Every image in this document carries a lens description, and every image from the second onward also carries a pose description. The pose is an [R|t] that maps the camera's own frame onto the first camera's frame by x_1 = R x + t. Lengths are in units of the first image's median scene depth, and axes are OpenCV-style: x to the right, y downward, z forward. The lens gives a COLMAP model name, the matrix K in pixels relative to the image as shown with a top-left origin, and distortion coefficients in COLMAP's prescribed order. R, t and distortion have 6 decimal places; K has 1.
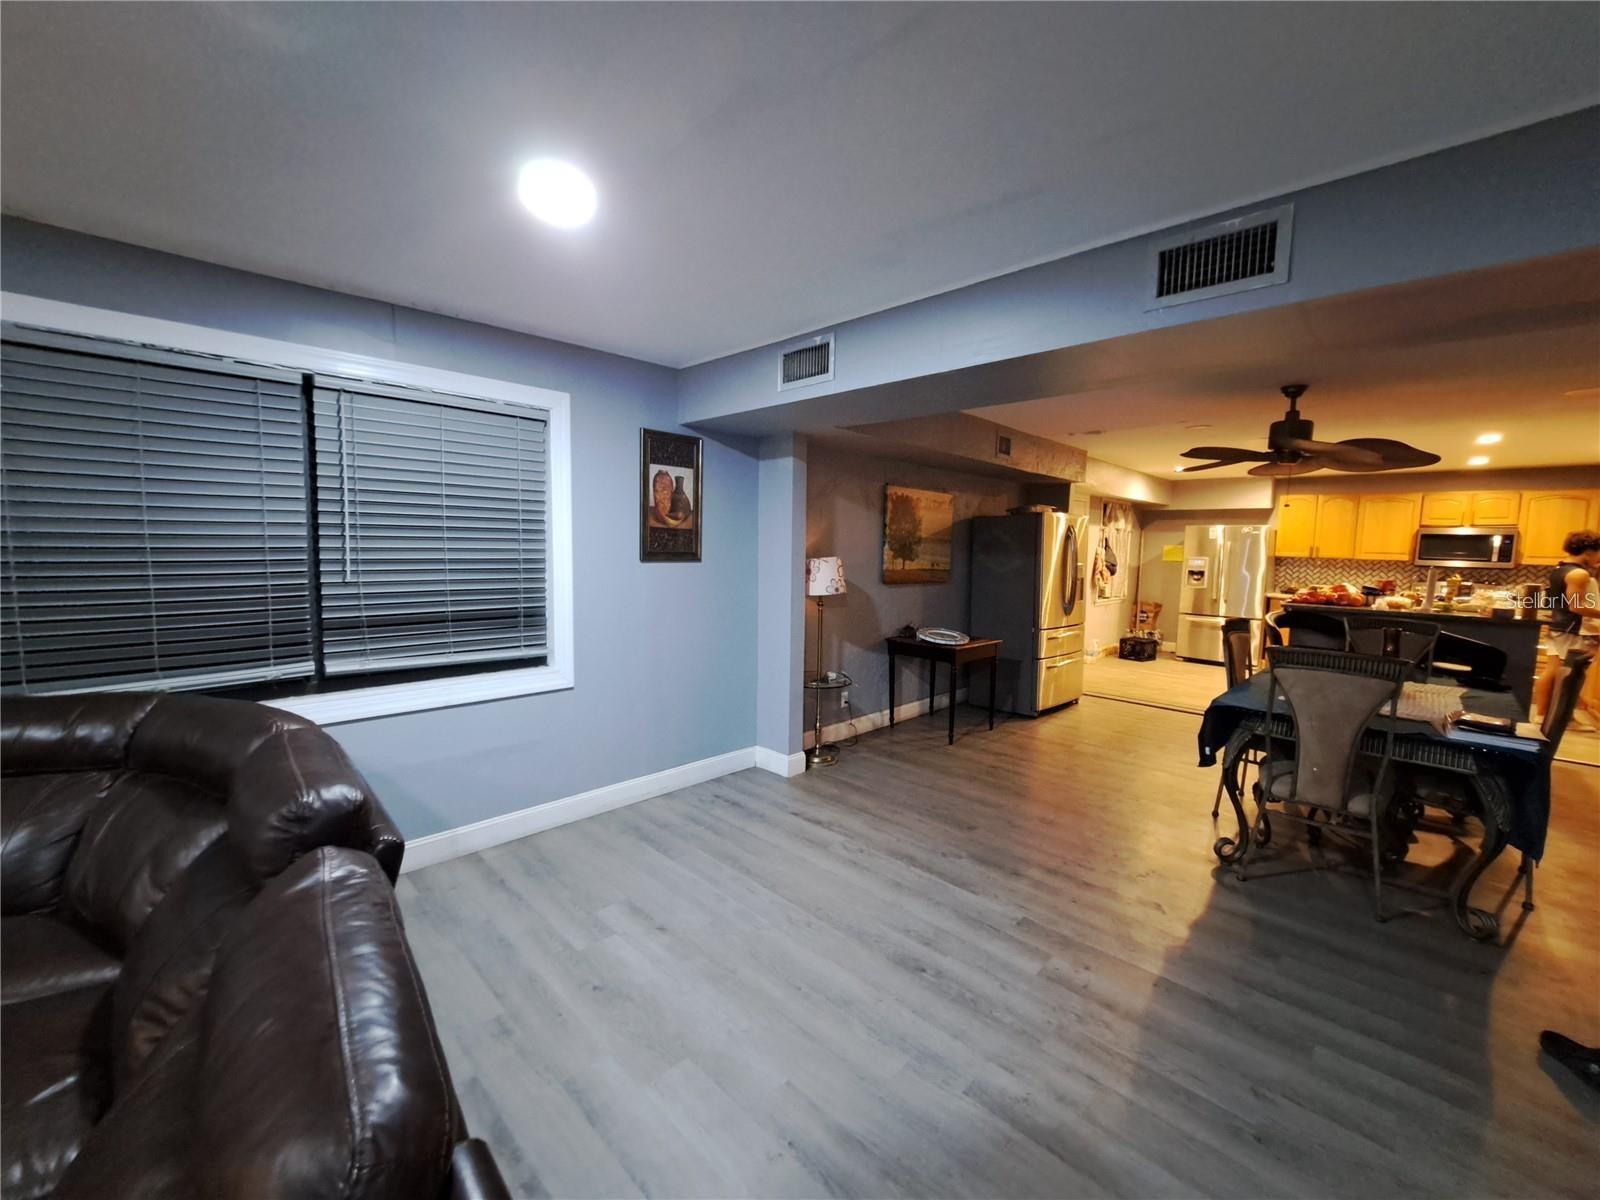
lens RADIAL K [[637.1, 0, 800.0], [0, 637.1, 600.0], [0, 0, 1]] dist [-0.000129, 0.000000]
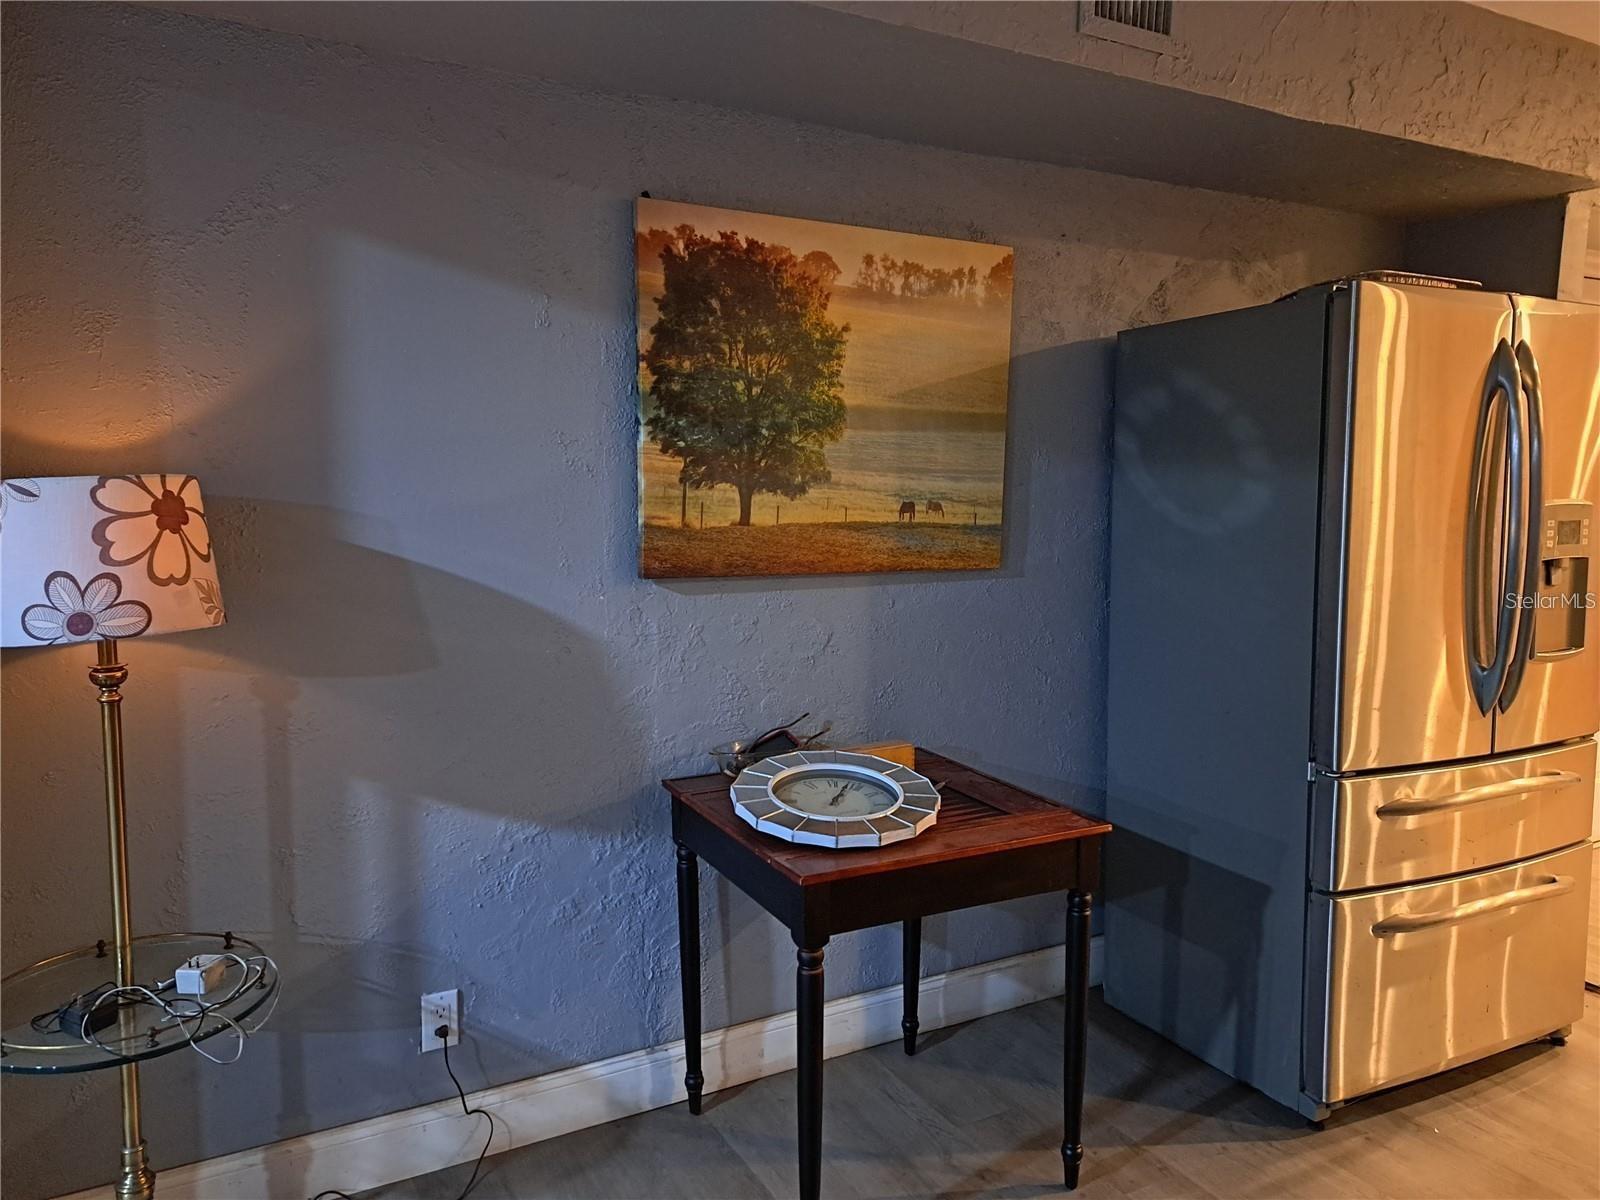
lens RADIAL K [[1195.3, 0, 800.0], [0, 1195.3, 600.0], [0, 0, 1]] dist [0.099410, 0.000473]
pose [[0.961141, 0.018556, -0.275433, 0.316426], [-0.012347, 0.999629, 0.024260, -0.028421], [0.275781, -0.019916, 0.961014, 0.509149]]
